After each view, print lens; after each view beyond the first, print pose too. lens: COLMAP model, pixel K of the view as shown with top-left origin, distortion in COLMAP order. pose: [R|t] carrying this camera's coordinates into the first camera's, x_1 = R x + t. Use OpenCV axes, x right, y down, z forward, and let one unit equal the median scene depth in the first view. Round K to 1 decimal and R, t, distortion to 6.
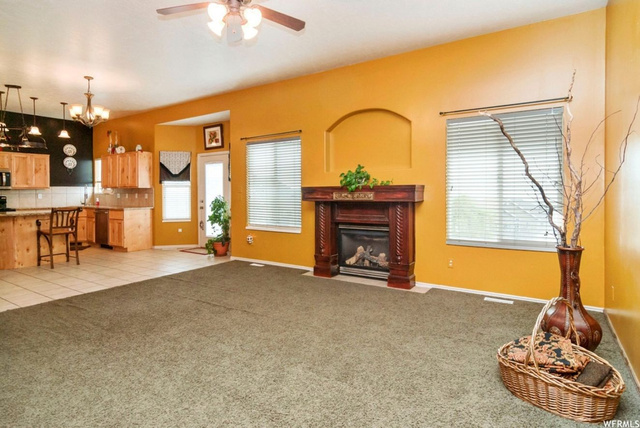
lens RADIAL K [[352.1, 0, 320.3], [0, 352.1, 195.0], [0, 0, 1]] dist [0.005148, 0.000620]
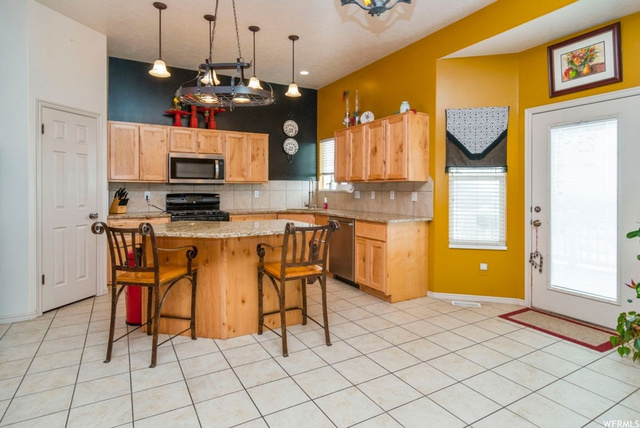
lens RADIAL K [[352.1, 0, 320.3], [0, 352.1, 195.0], [0, 0, 1]] dist [0.005148, 0.000620]
pose [[0.890568, 0.014278, -0.454626, -0.380207], [-0.011663, 0.999895, 0.008556, -0.002136], [0.454701, -0.002317, 0.890641, 0.455111]]
